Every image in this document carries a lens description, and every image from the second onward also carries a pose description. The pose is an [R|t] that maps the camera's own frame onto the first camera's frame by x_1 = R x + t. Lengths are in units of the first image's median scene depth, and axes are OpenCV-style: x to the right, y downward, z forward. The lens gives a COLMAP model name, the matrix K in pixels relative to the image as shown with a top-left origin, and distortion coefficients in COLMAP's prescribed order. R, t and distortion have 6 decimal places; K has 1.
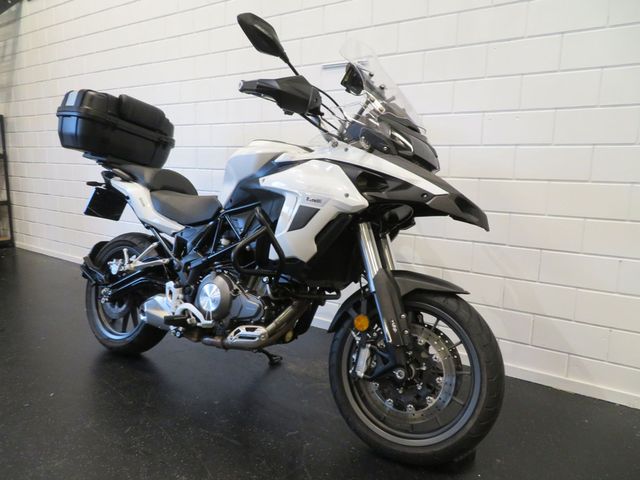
lens RADIAL K [[450.9, 0, 317.6], [0, 450.9, 237.7], [0, 0, 1]] dist [0.003230, 0.001330]
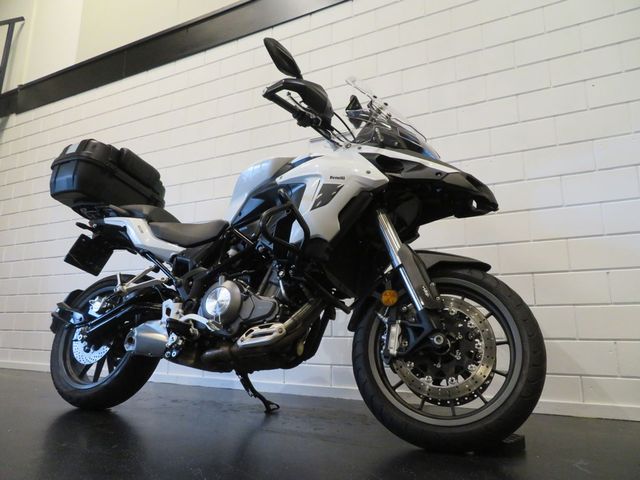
lens RADIAL K [[450.9, 0, 318.5], [0, 450.9, 239.3], [0, 0, 1]] dist [0.003230, 0.001330]
pose [[0.992142, 0.010695, 0.124660, -0.158882], [0.033503, 0.937247, -0.347053, 0.362696], [-0.120549, 0.348502, 0.929524, 0.067422]]
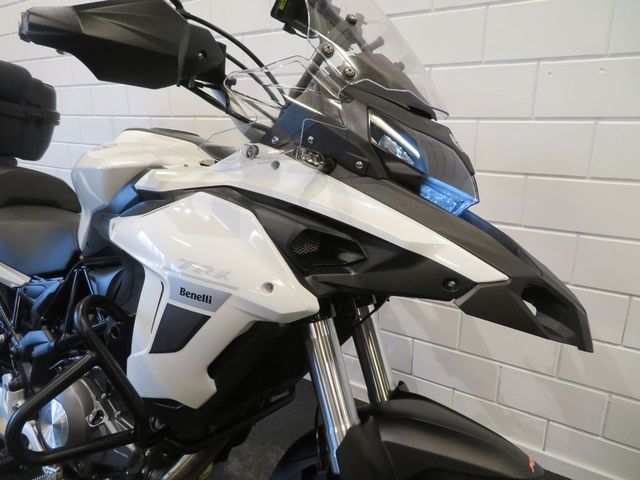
lens RADIAL K [[450.9, 0, 309.2], [0, 450.9, 233.8], [0, 0, 1]] dist [0.003230, 0.001330]
pose [[0.999590, -0.026945, -0.009635, 0.093594], [0.027864, 0.993177, 0.113240, -0.165074], [0.006518, -0.113462, 0.993521, 0.501638]]
